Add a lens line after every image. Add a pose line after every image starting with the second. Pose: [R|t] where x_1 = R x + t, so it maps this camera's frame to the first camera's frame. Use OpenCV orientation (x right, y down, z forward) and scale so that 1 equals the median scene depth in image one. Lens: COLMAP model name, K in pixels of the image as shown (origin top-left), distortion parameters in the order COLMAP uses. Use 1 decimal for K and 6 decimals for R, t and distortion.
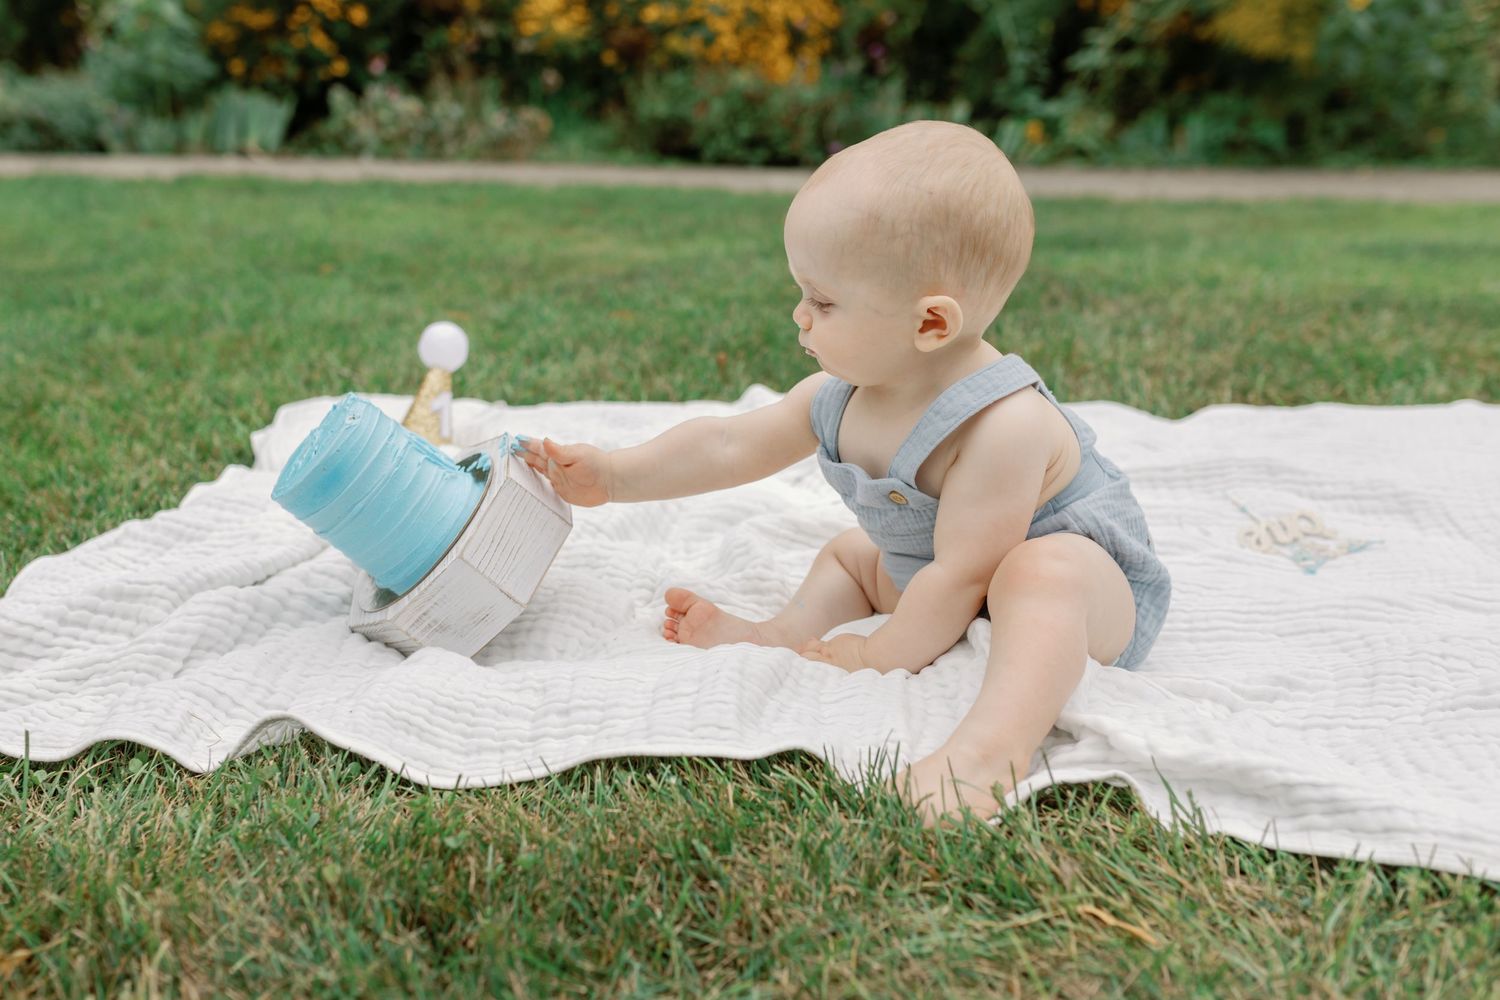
lens RADIAL K [[1605.9, 0, 750.8], [0, 1605.9, 490.6], [0, 0, 1]] dist [0.046444, 0.000000]
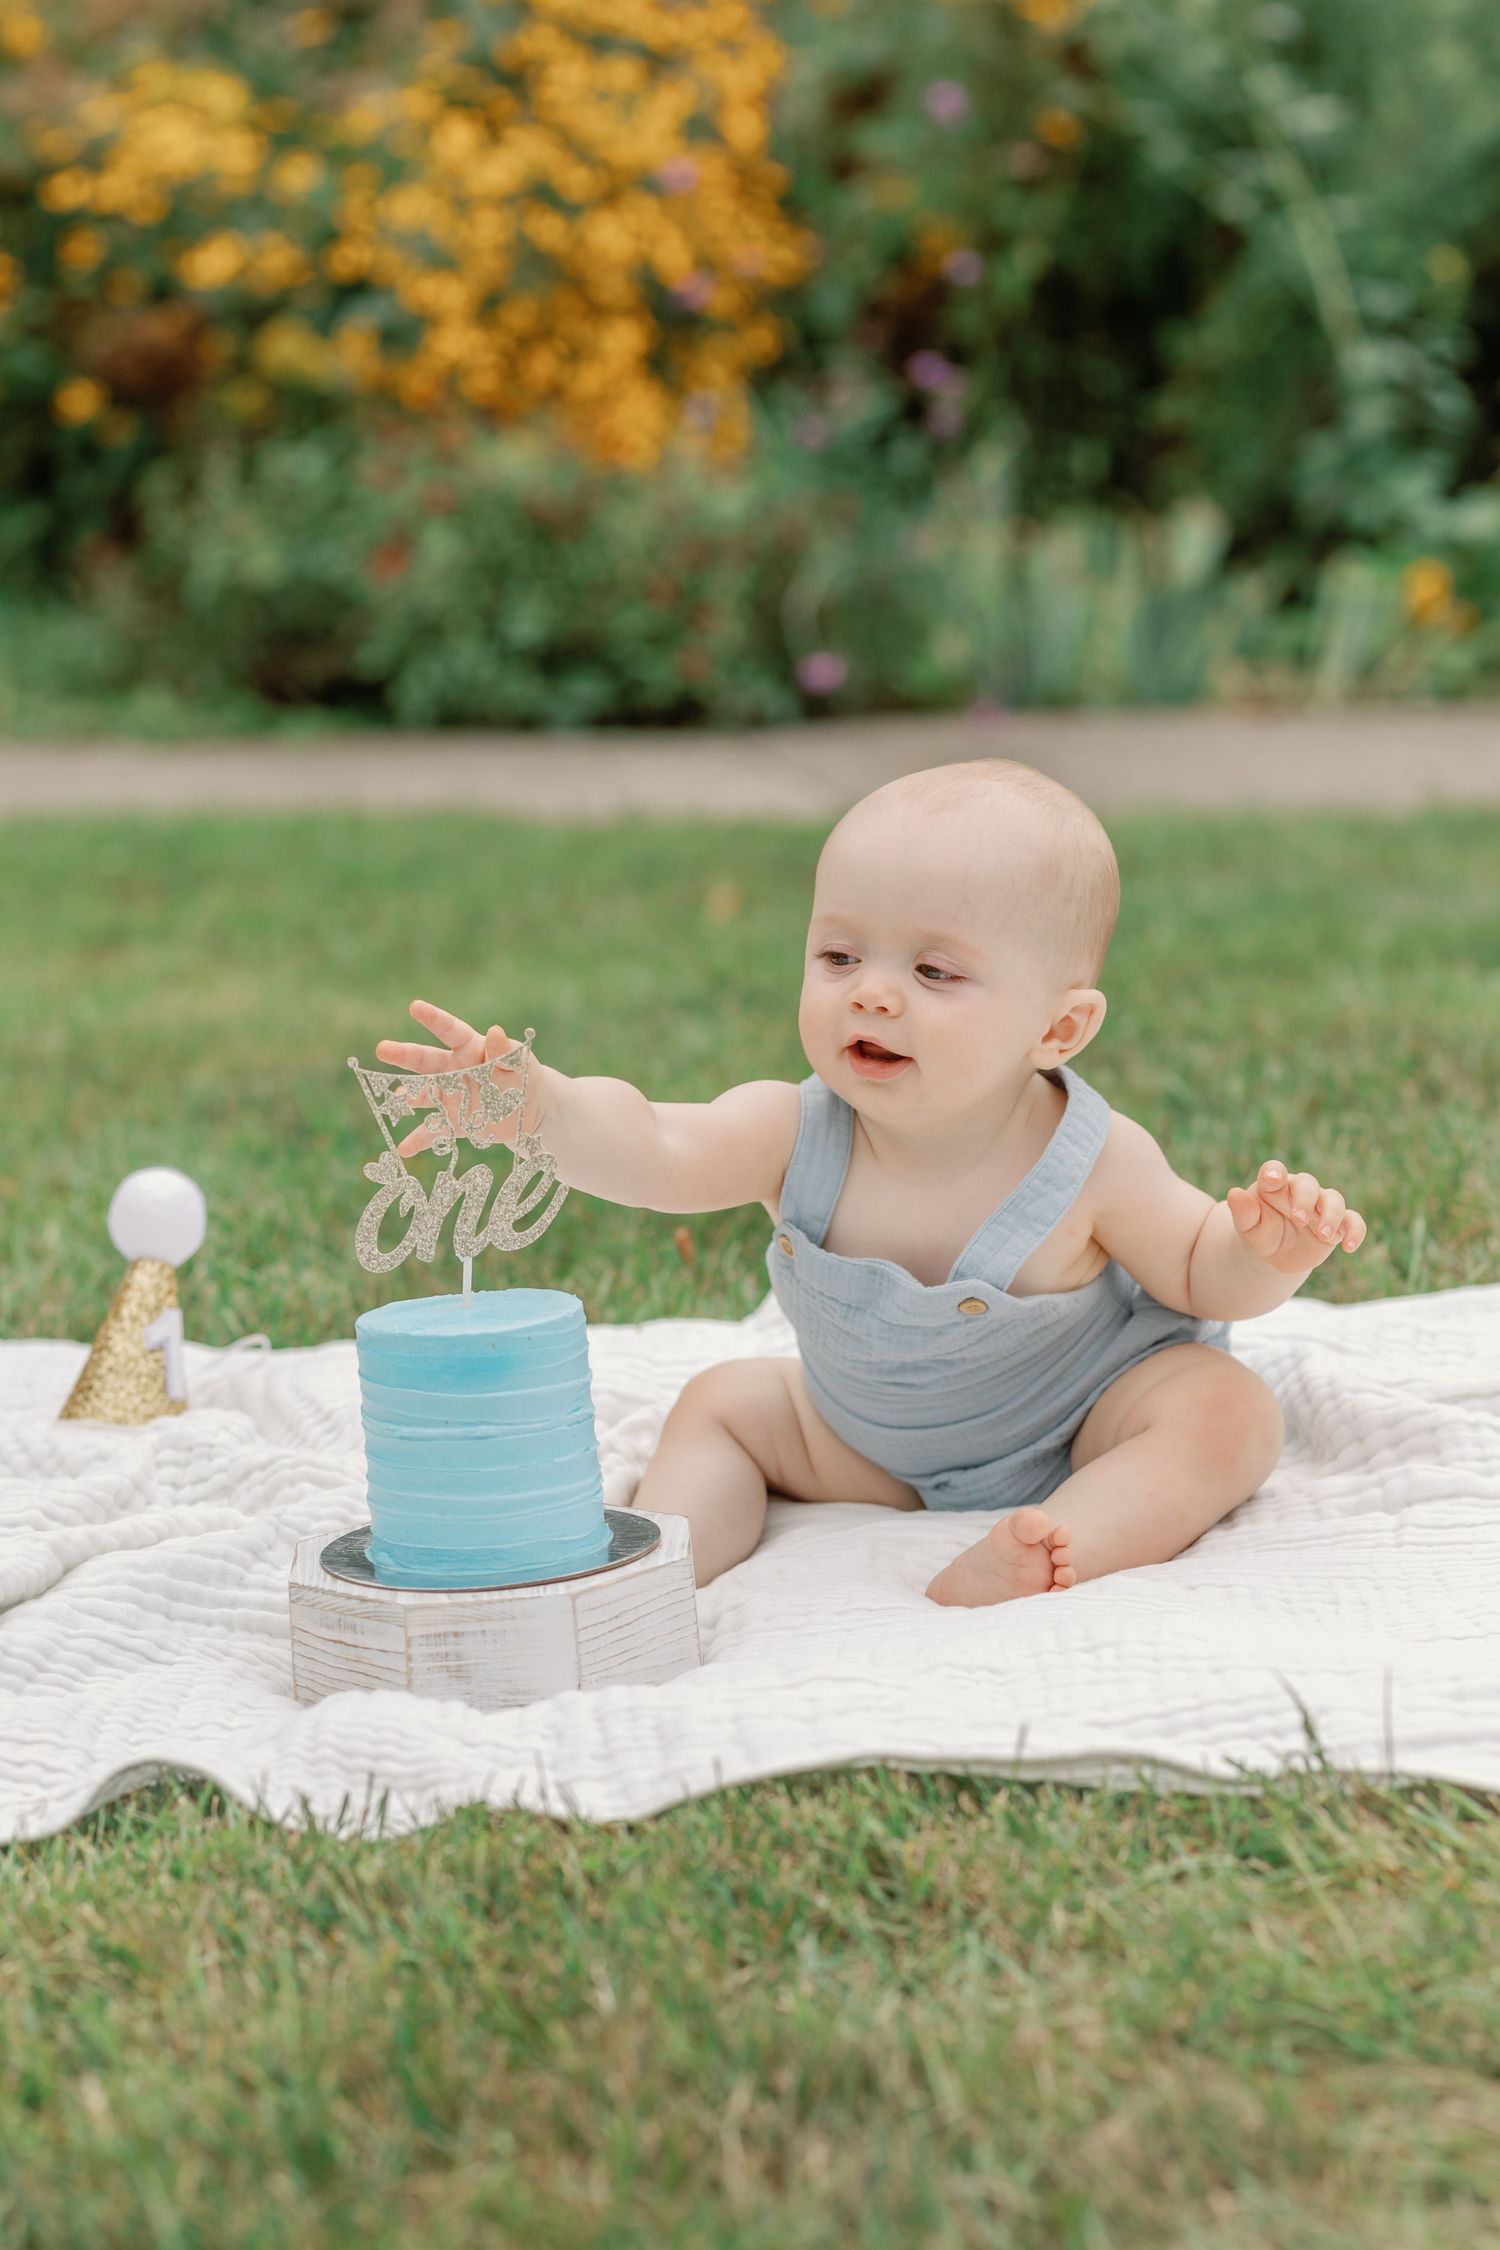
lens RADIAL K [[14659.5, 0, 827.1], [0, 14659.5, 1246.2], [0, 0, 1]] dist [1.932123, 0.000000]
pose [[0.994919, -0.039474, 0.092618, -0.219350], [0.051070, 0.990666, -0.126381, 0.270055], [-0.086764, 0.130469, 0.987649, -1.864122]]
